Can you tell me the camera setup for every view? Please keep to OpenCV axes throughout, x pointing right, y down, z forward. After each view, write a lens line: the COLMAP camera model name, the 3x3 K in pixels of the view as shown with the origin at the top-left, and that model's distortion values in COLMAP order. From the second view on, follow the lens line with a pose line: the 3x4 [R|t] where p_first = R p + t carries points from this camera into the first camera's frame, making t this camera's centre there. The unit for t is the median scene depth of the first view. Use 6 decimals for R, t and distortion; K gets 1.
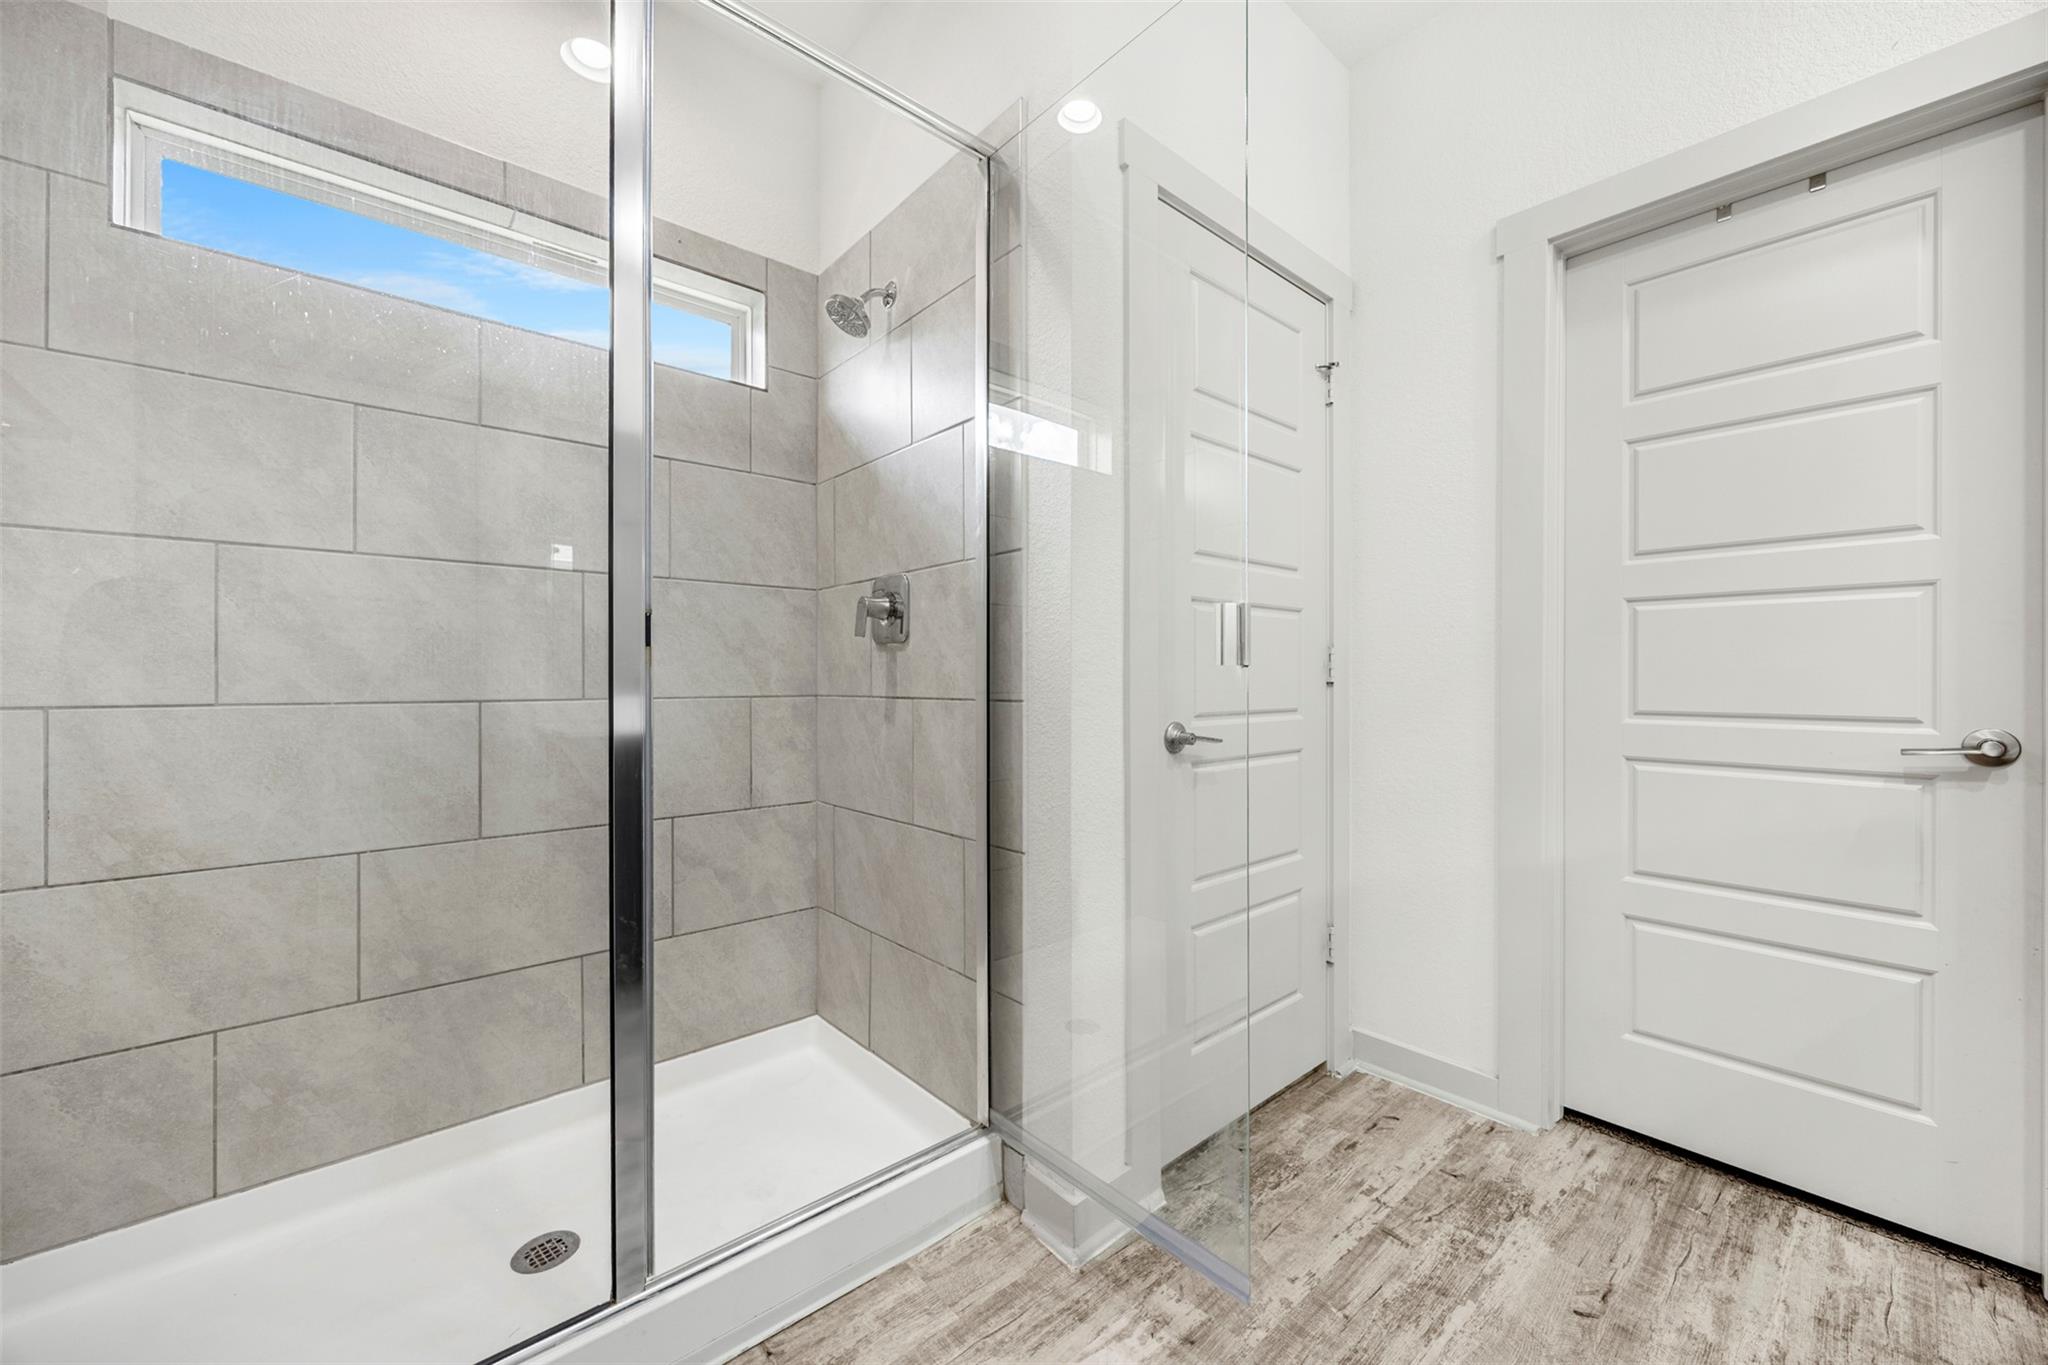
lens RADIAL K [[774.5, 0, 1030.7], [0, 774.5, 675.1], [0, 0, 1]] dist [-0.006289, 0.000058]
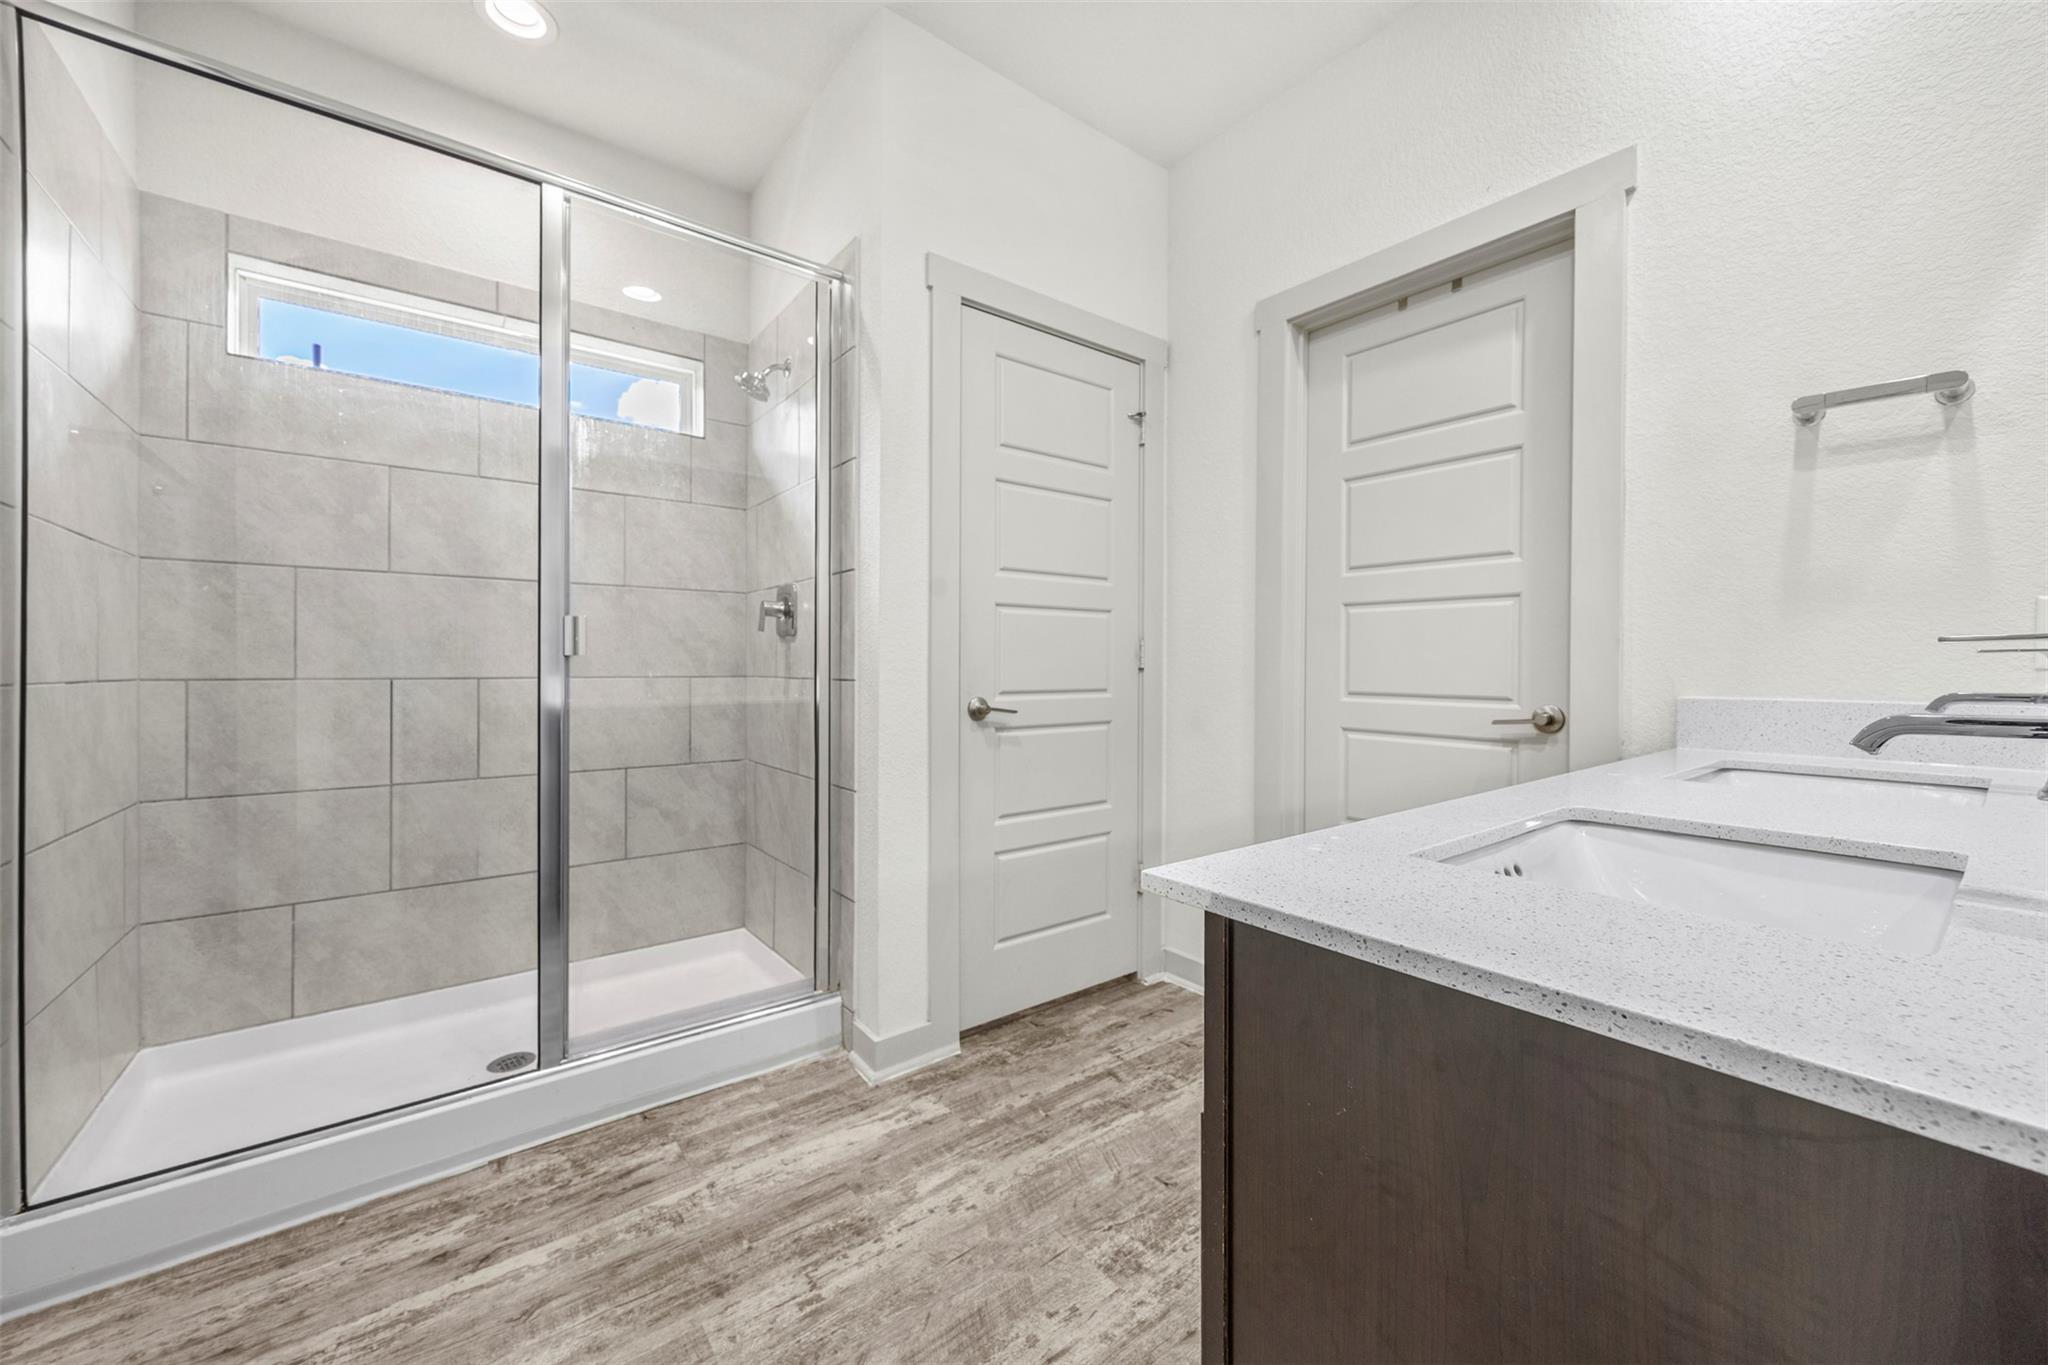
lens RADIAL K [[774.5, 0, 1034.3], [0, 774.5, 663.8], [0, 0, 1]] dist [-0.006289, 0.000058]
pose [[0.998503, 0.004875, -0.054475, 0.367504], [-0.004715, 0.999984, 0.003071, -0.000971], [0.054489, -0.002809, 0.998510, -0.333455]]
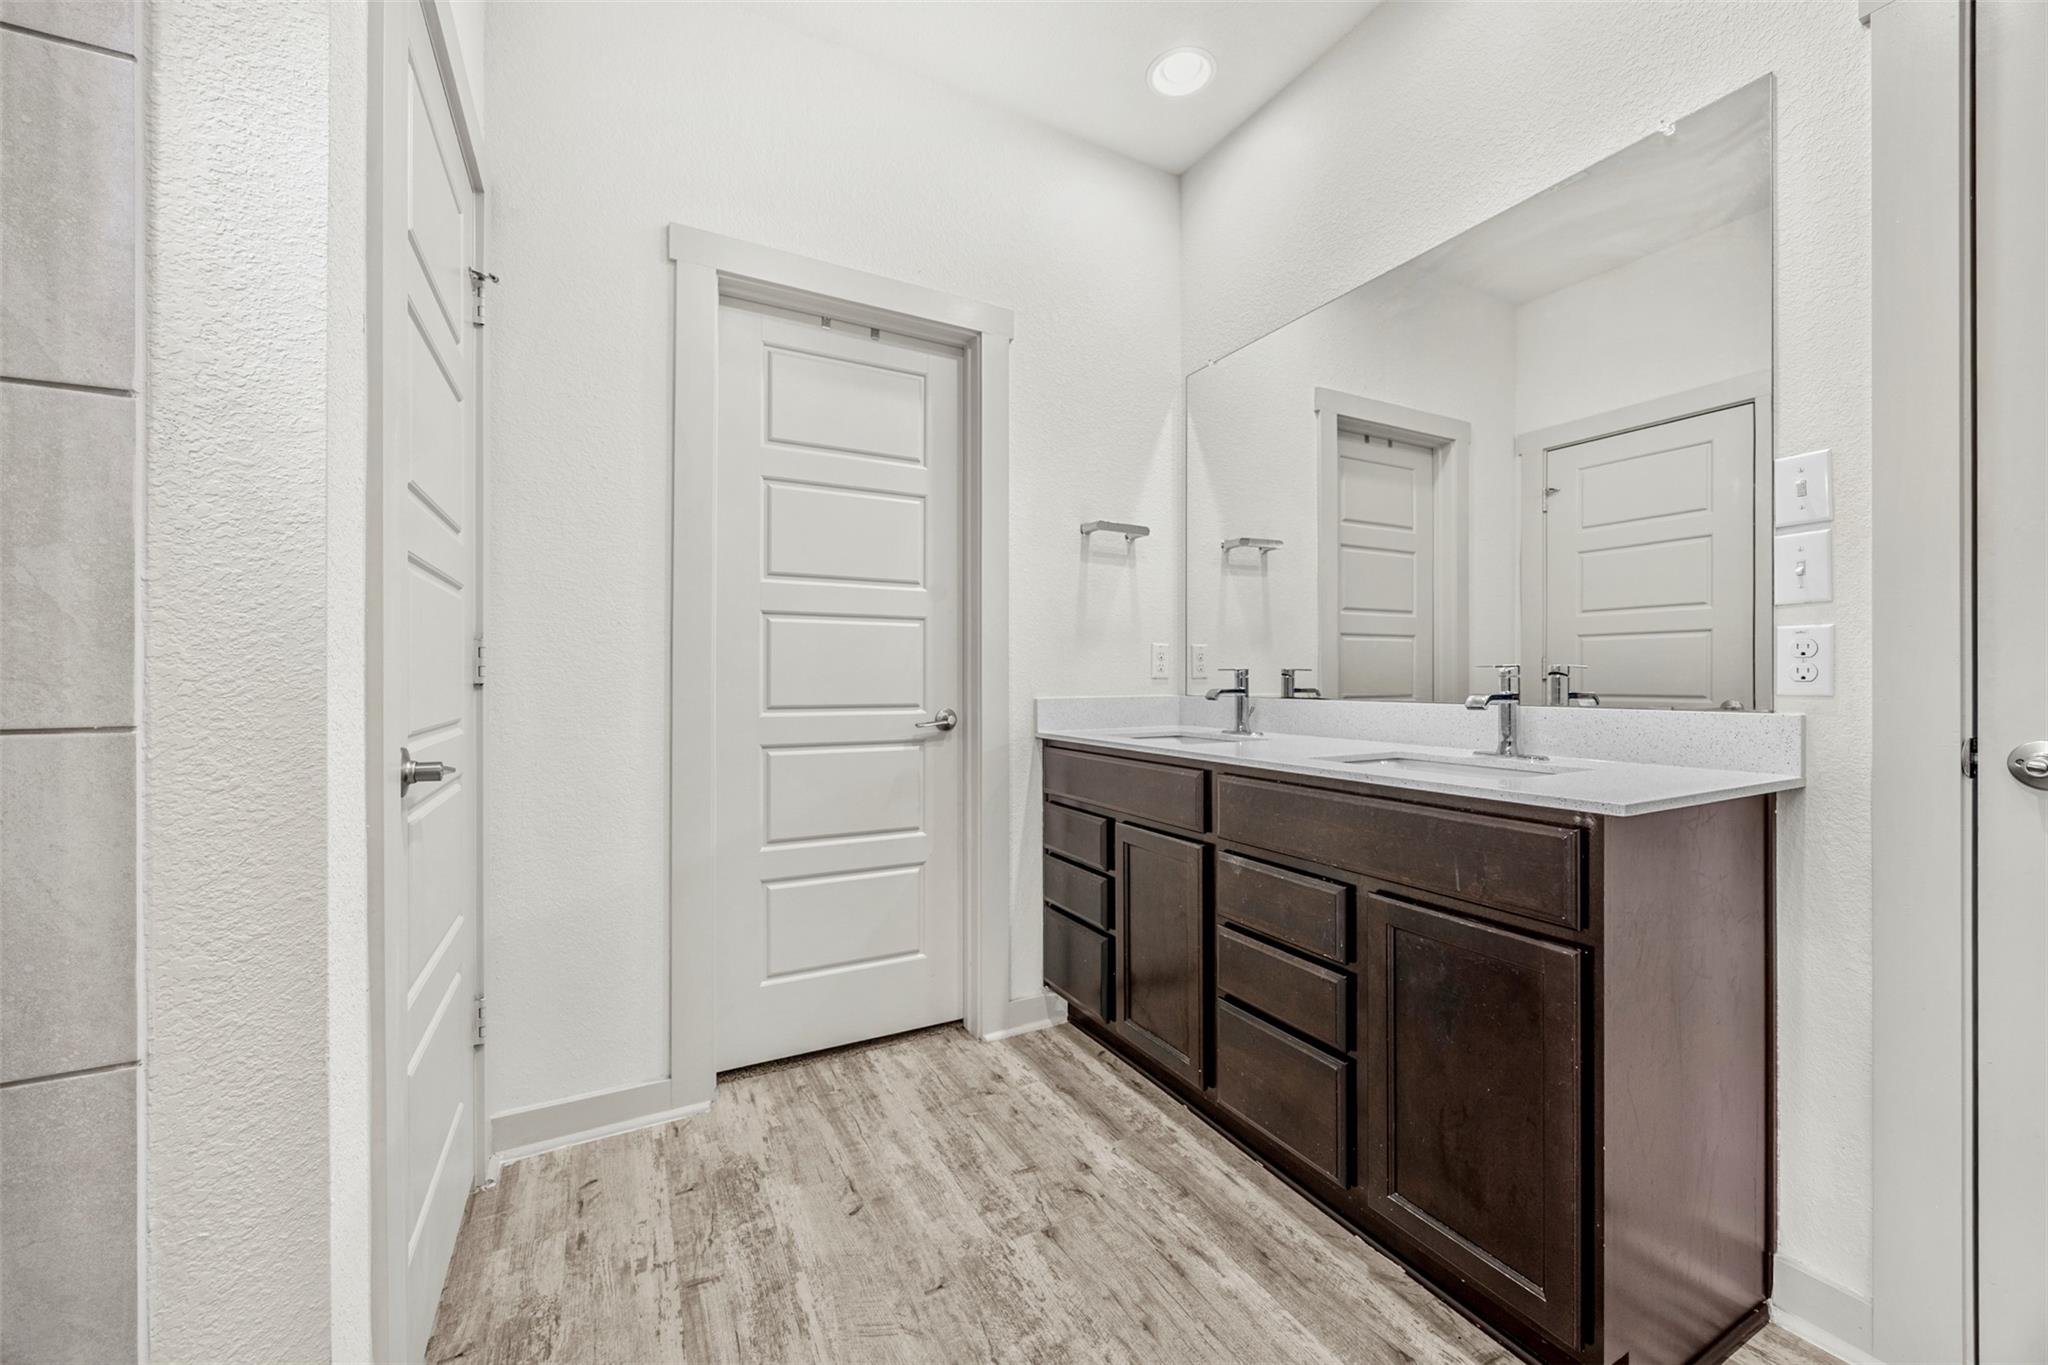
lens RADIAL K [[774.5, 0, 1022.3], [0, 774.5, 679.3], [0, 0, 1]] dist [-0.006289, 0.000058]
pose [[0.232062, -0.000265, 0.972701, -0.309127], [-0.000268, 1.000000, 0.000336, 0.004864], [-0.972701, -0.000338, 0.232061, 0.377428]]
